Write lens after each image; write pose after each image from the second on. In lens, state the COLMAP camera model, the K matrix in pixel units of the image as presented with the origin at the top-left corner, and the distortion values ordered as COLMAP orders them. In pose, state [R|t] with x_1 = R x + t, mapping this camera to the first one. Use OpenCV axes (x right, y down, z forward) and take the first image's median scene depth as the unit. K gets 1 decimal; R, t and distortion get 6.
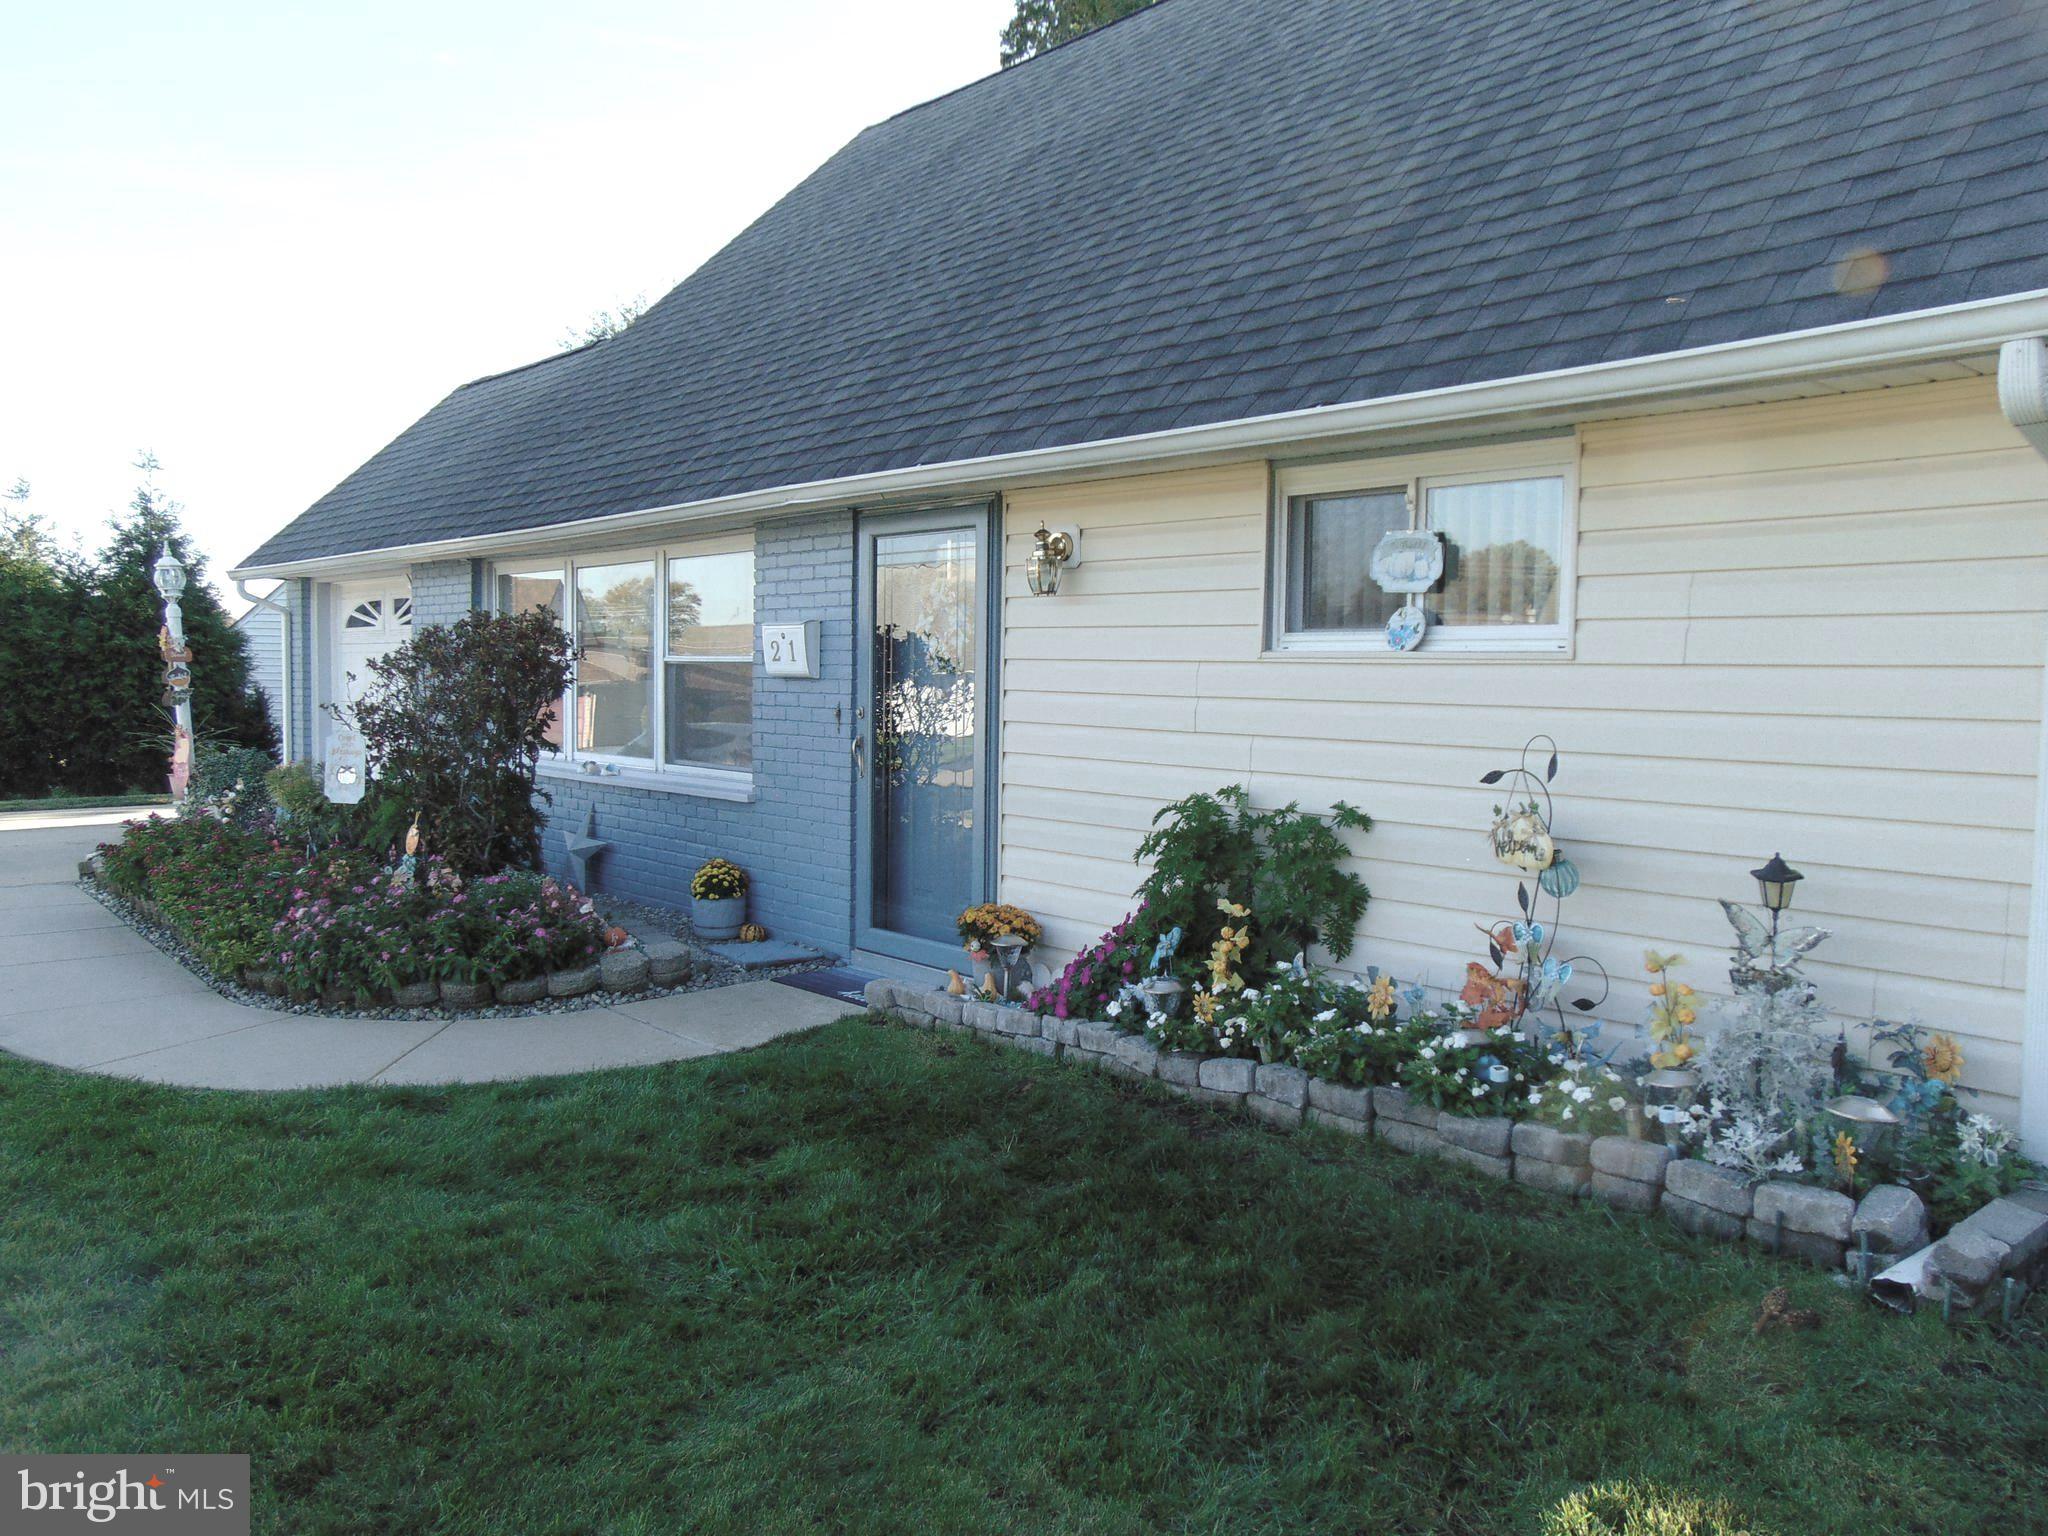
lens RADIAL K [[1537.5, 0, 1023.9], [0, 1537.5, 752.4], [0, 0, 1]] dist [-0.023486, 0.061967]
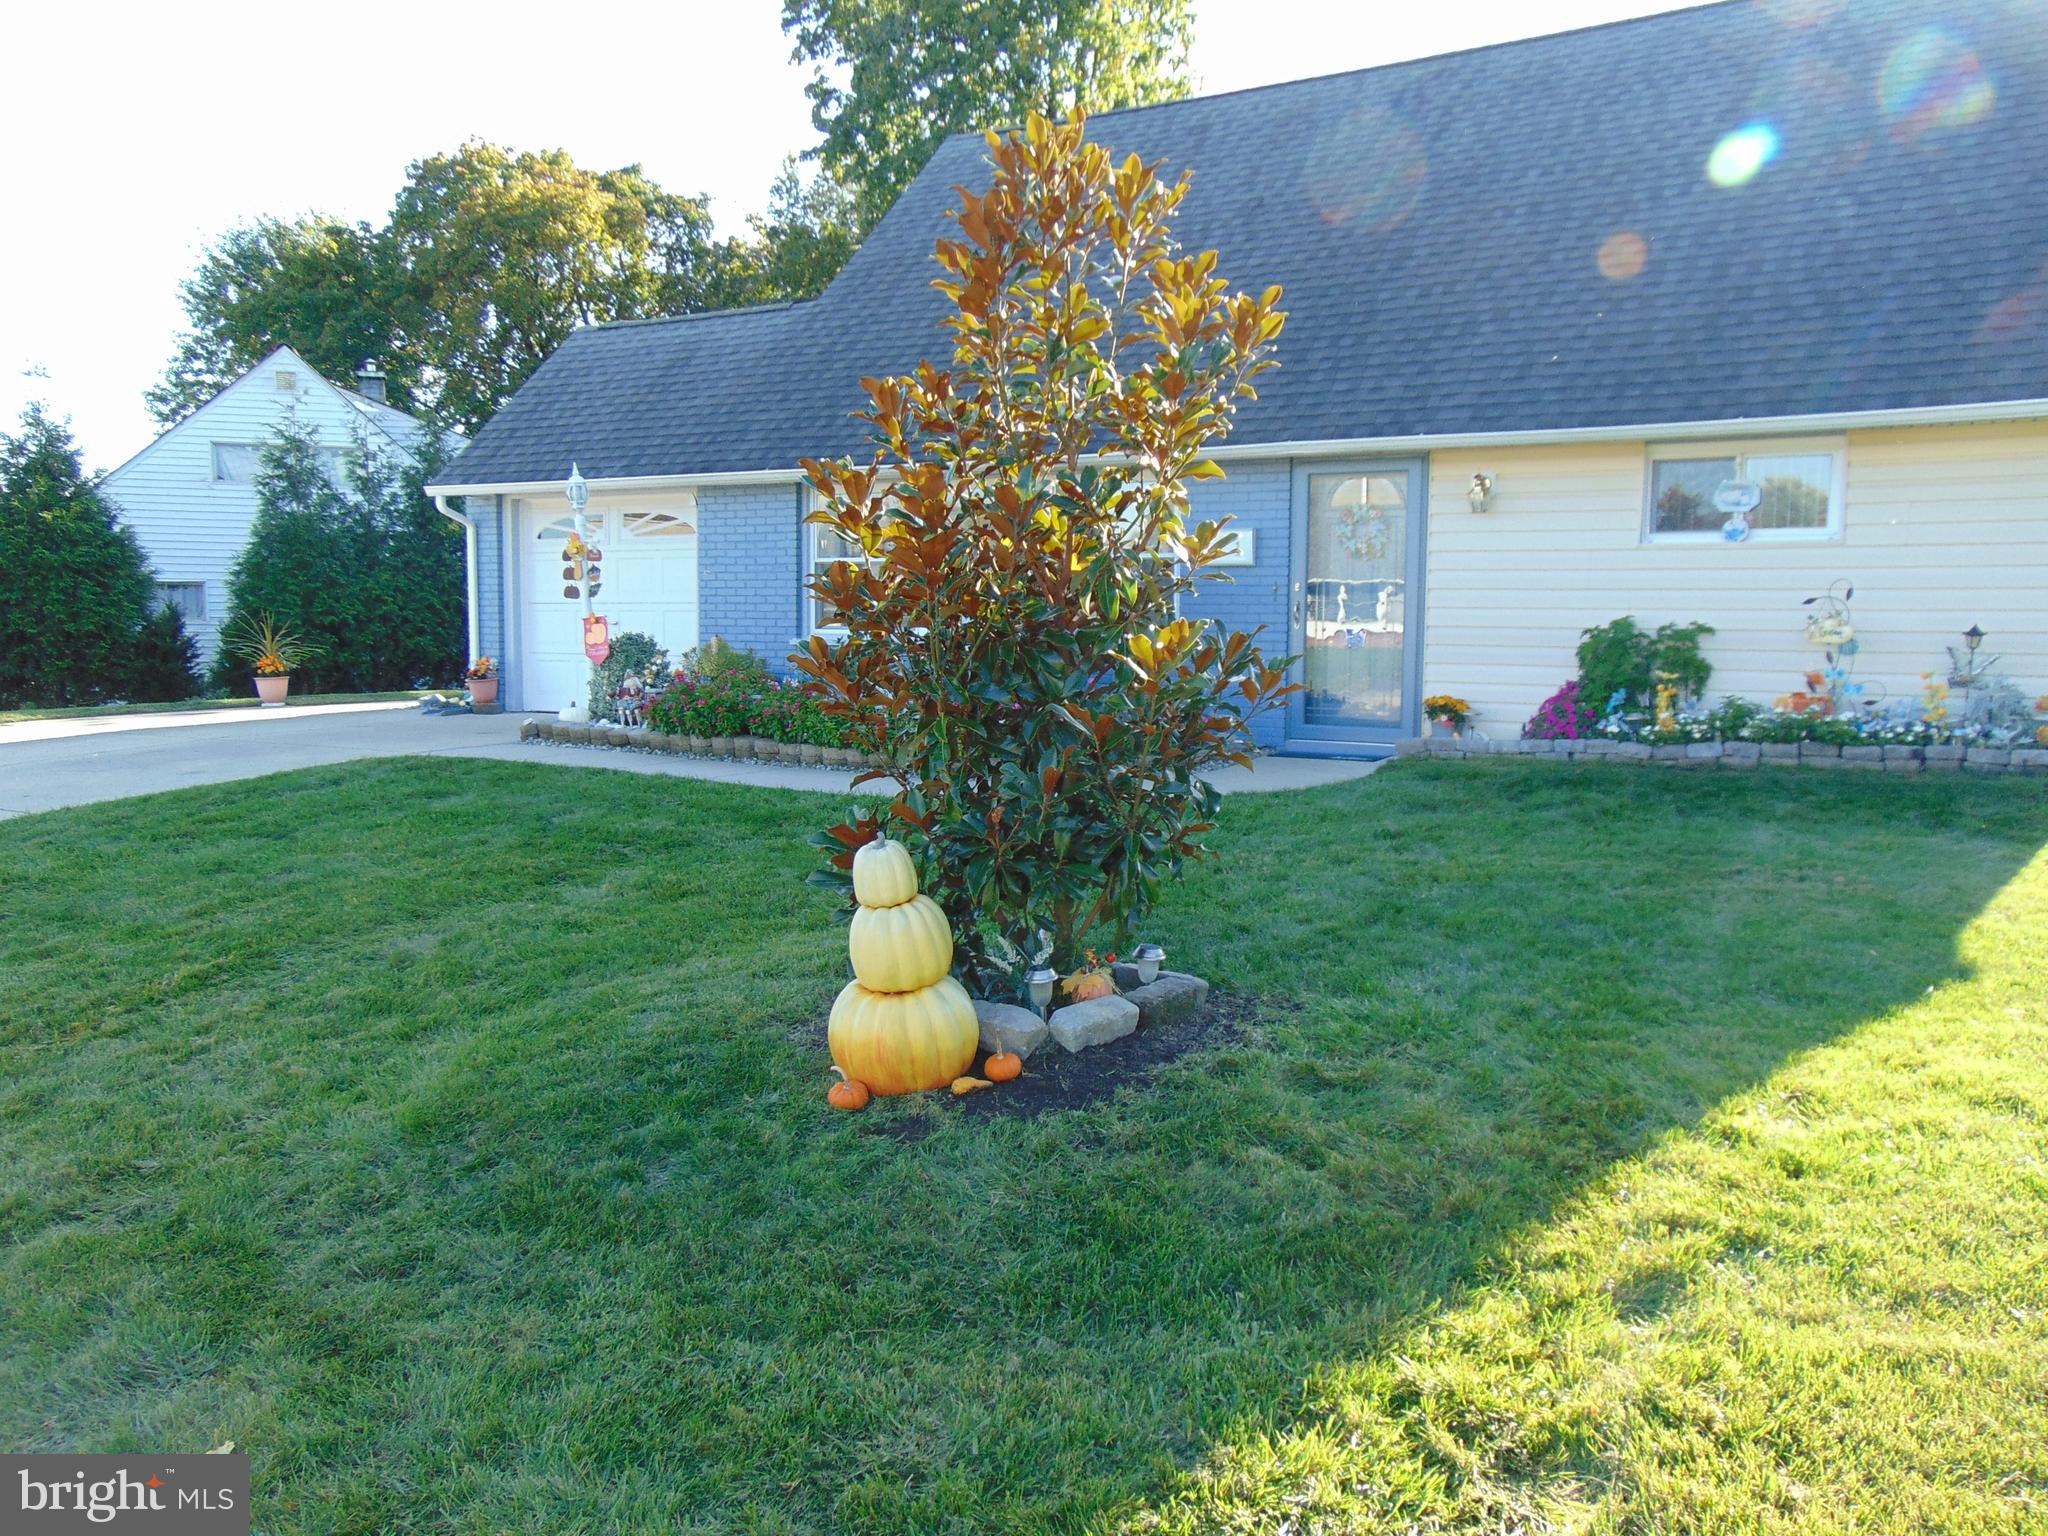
lens RADIAL K [[1537.5, 0, 1022.5], [0, 1537.5, 764.0], [0, 0, 1]] dist [-0.023486, 0.061967]
pose [[0.947203, -0.044280, 0.317563, -1.246301], [0.026638, 0.997862, 0.059686, 0.075964], [-0.319527, -0.048075, 0.946357, -0.577498]]
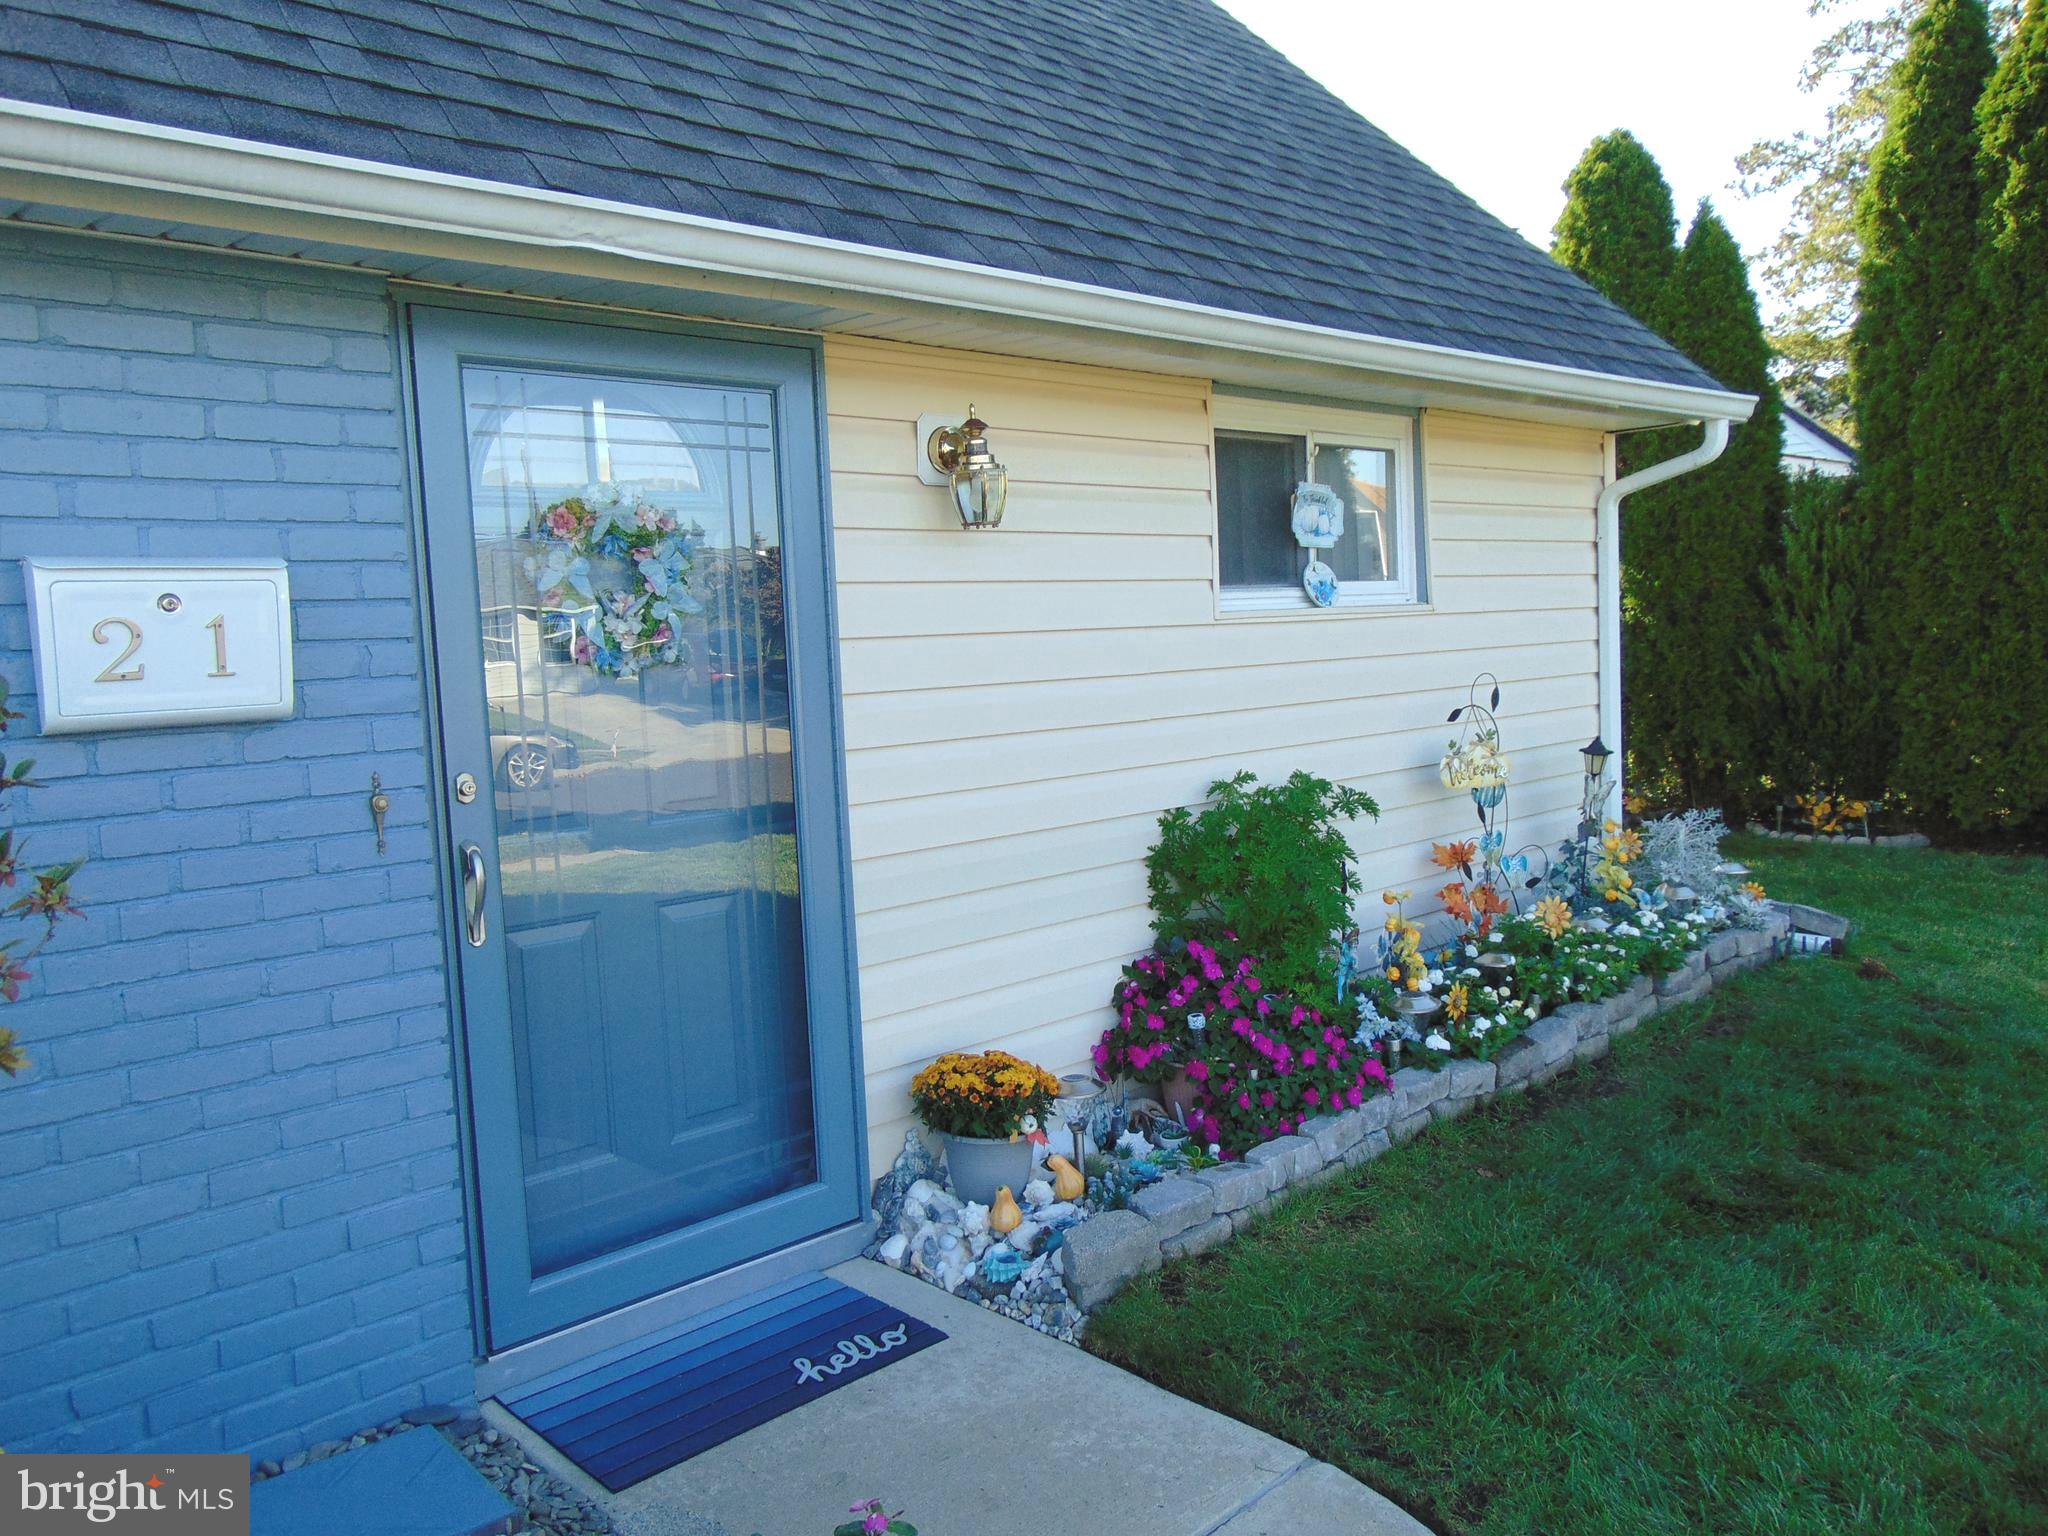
lens RADIAL K [[1537.5, 0, 1016.9], [0, 1537.5, 774.7], [0, 0, 1]] dist [-0.023486, 0.061967]
pose [[-0.035588, -0.104500, 0.993888, -0.733956], [0.097326, 0.989428, 0.107516, -0.084327], [-0.994616, 0.100558, -0.025041, 1.227145]]
